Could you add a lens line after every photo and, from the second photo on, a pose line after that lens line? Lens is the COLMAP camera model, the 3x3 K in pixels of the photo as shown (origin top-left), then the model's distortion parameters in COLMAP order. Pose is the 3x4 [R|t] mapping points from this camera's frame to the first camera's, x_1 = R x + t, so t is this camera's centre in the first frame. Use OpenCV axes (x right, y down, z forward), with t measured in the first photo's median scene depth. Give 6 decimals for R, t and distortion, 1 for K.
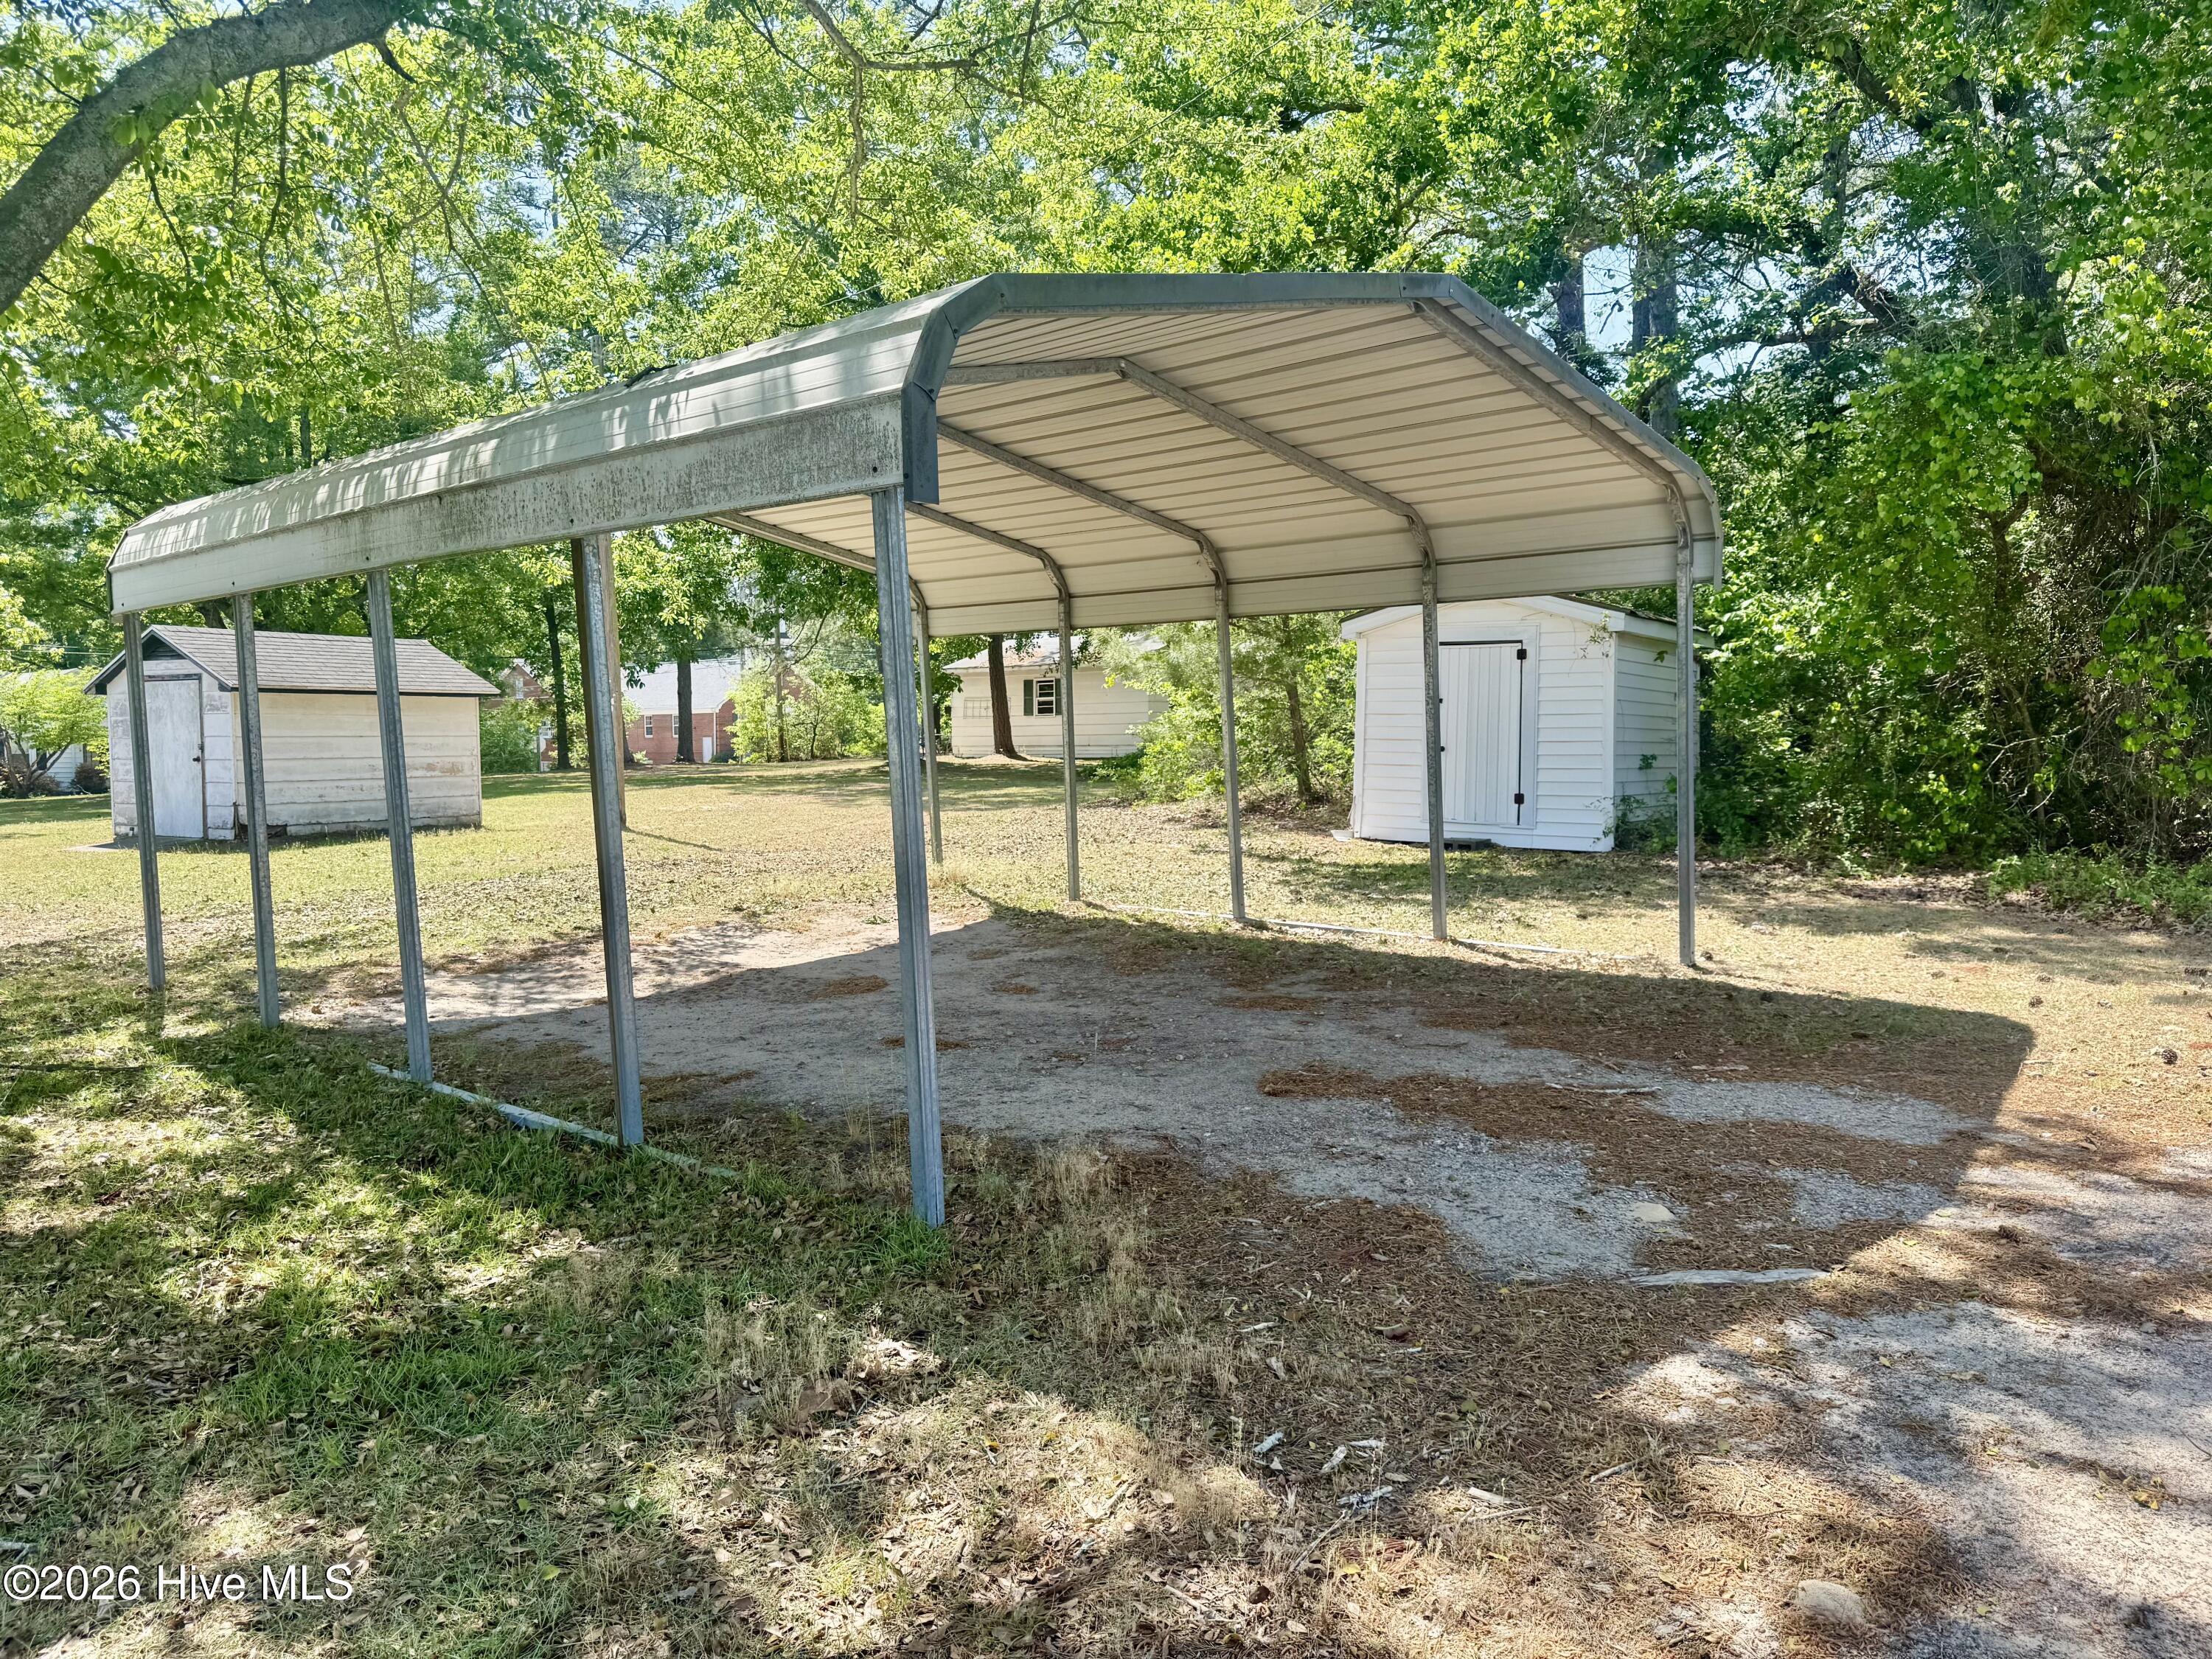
lens RADIAL K [[1554.0, 0, 1108.7], [0, 1554.0, 825.3], [0, 0, 1]] dist [-0.001587, -0.001067]
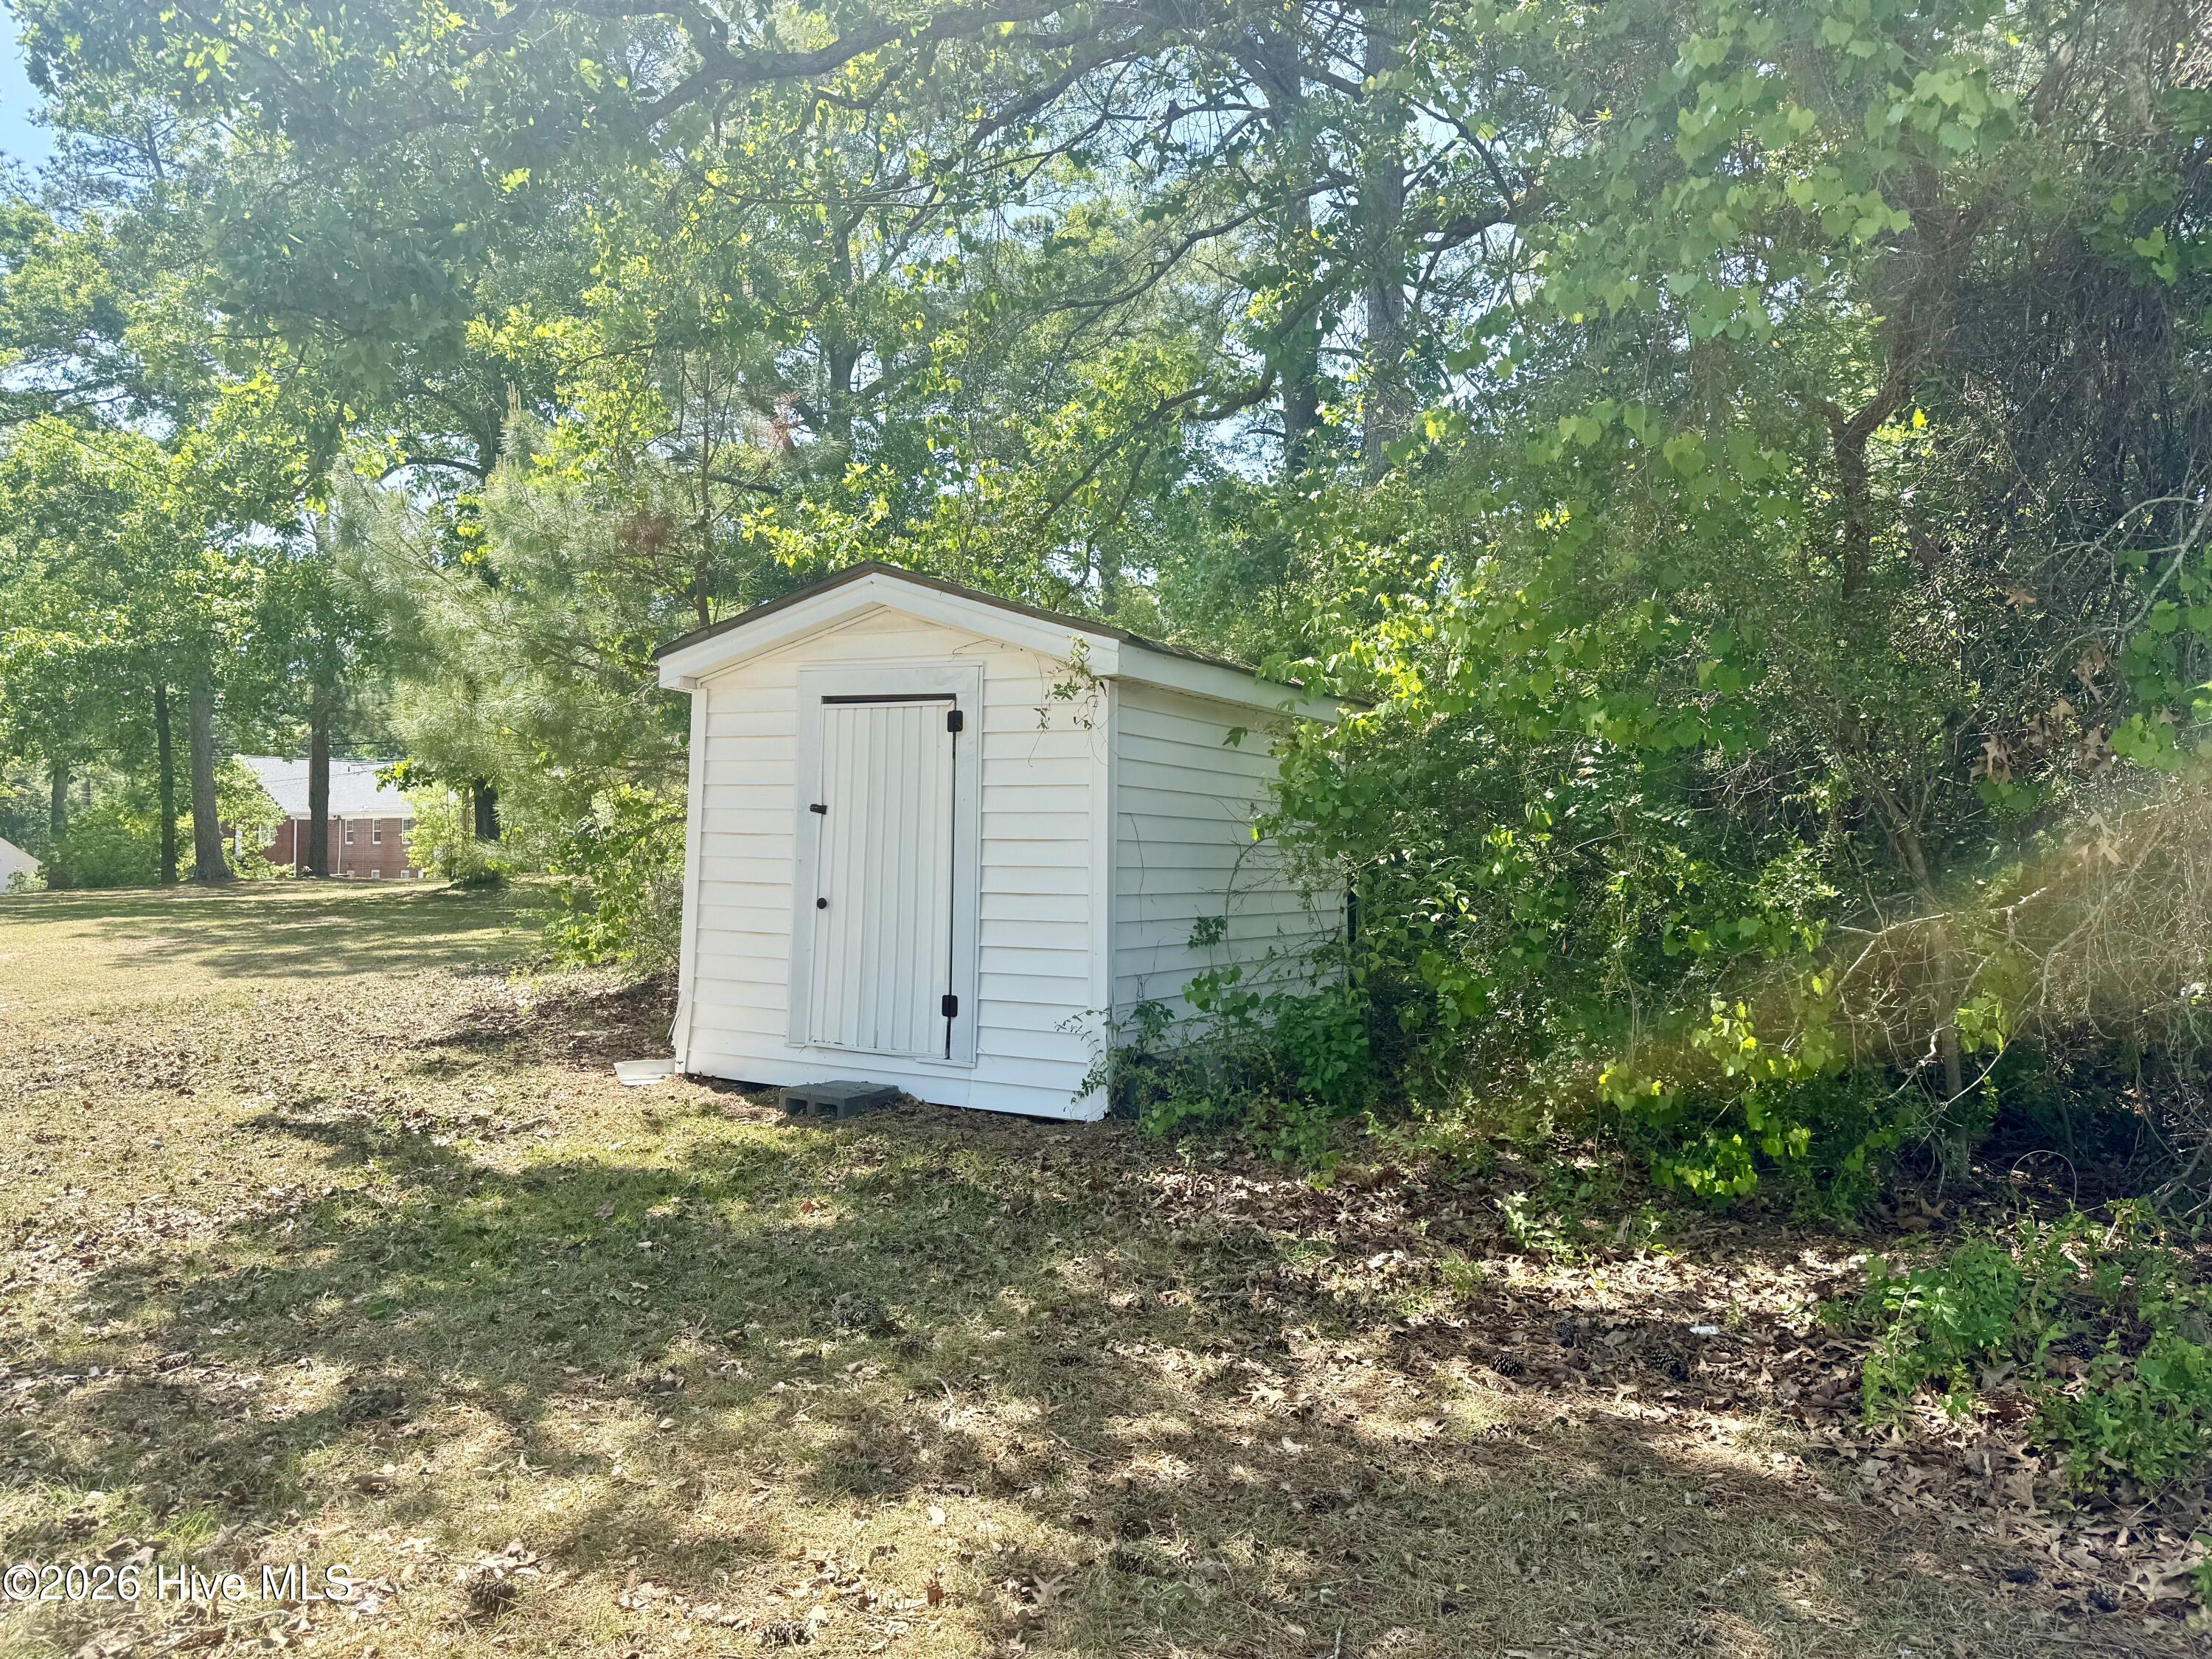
lens RADIAL K [[1554.0, 0, 1104.4], [0, 1554.0, 831.9], [0, 0, 1]] dist [-0.001587, -0.001067]
pose [[0.995354, 0.011397, 0.095604, 0.279689], [-0.005091, 0.997810, -0.065942, -0.042644], [-0.096146, 0.065149, 0.993233, 0.513650]]
